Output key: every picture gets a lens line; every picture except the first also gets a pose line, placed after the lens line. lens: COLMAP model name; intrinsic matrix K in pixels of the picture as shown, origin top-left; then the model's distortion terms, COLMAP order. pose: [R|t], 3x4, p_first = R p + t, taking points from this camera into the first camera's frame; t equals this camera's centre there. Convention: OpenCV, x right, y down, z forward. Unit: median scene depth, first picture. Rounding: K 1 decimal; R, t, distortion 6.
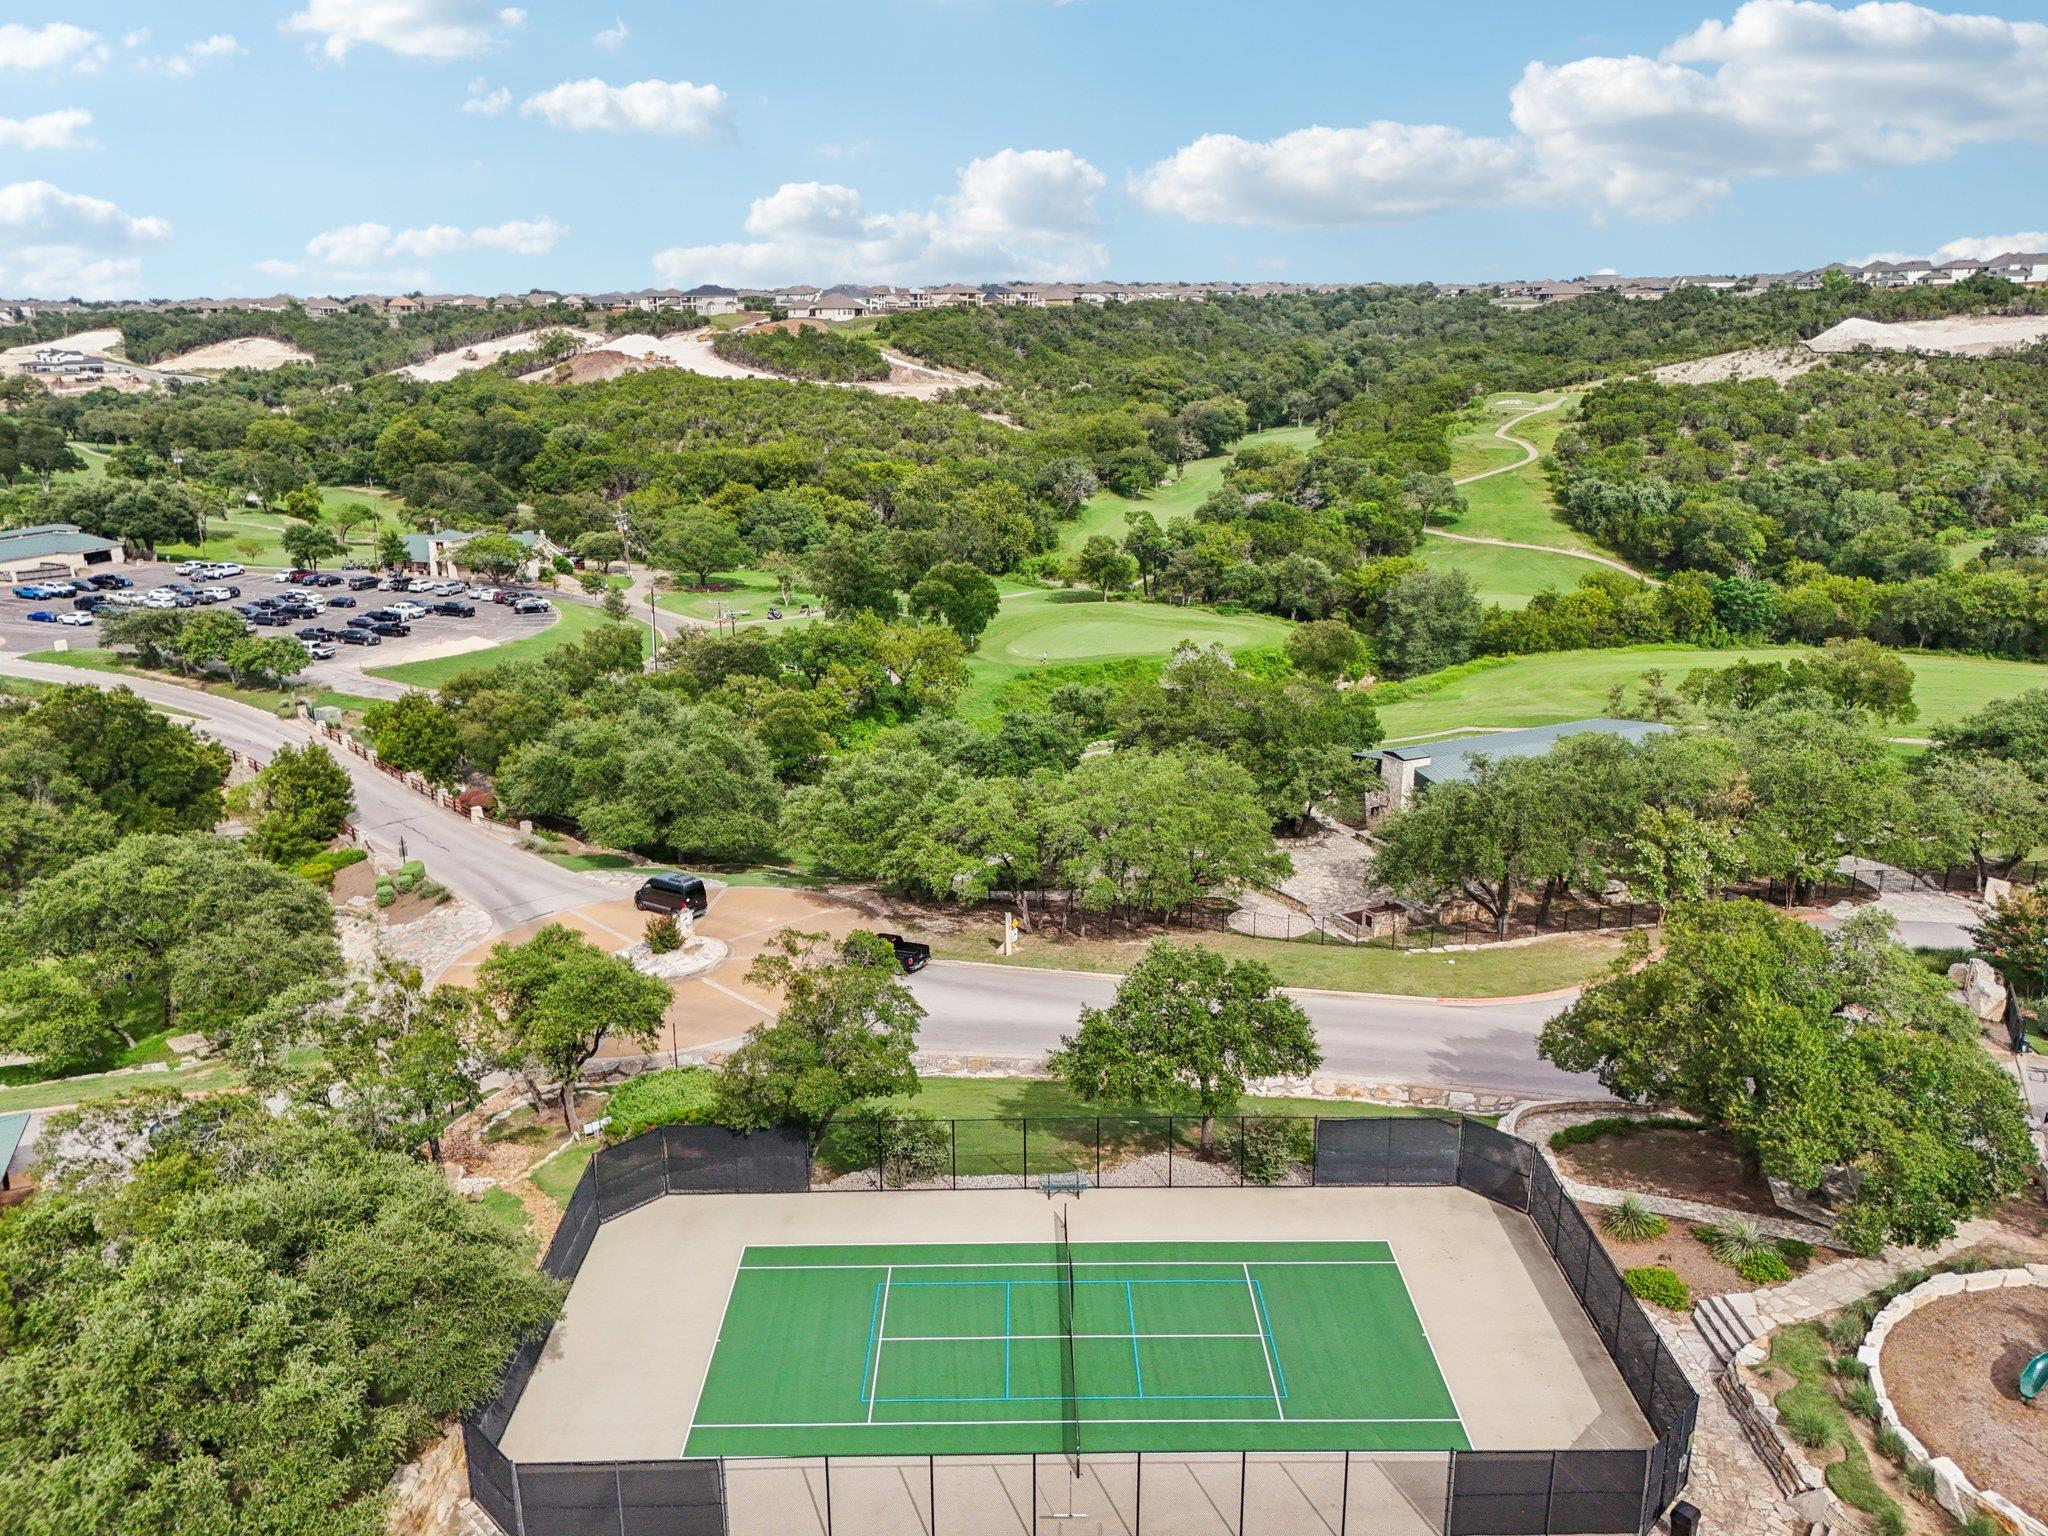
lens RADIAL K [[1434.2, 0, 1023.2], [0, 1434.2, 774.0], [0, 0, 1]] dist [0.098716, -0.083973]
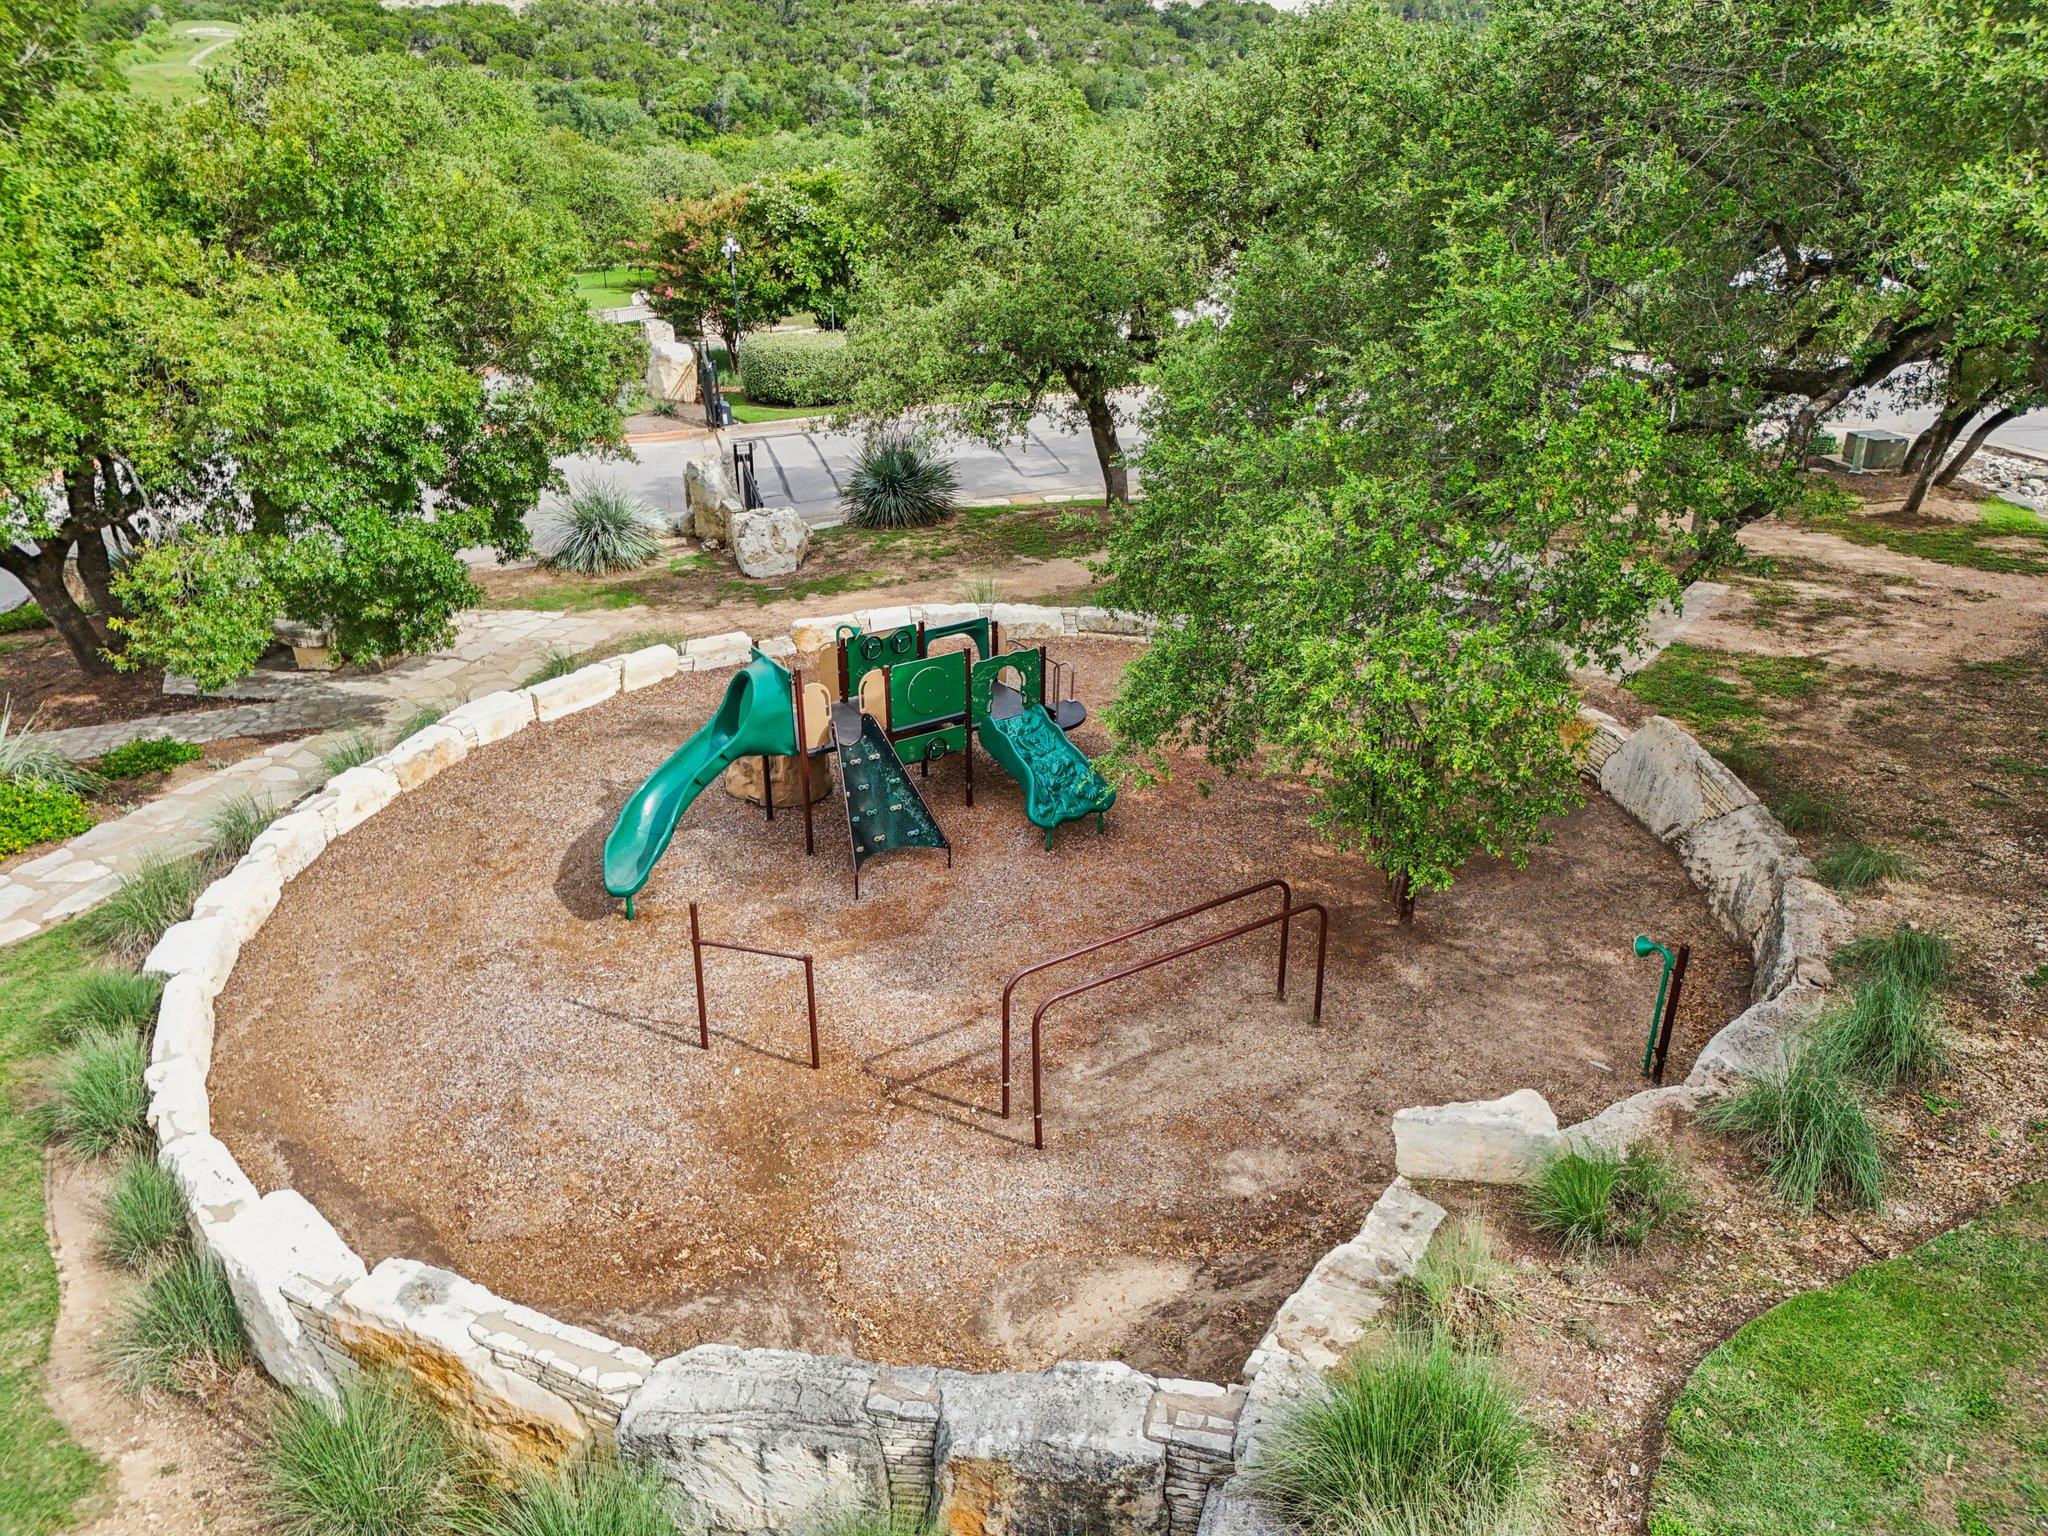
lens RADIAL K [[1434.2, 0, 1023.2], [0, 1434.2, 774.0], [0, 0, 1]] dist [0.098716, -0.083973]
pose [[0.747920, -0.263045, 0.609445, 0.092316], [0.175442, 0.963817, 0.200692, 0.057709], [-0.640184, -0.043179, 0.767007, 0.114305]]
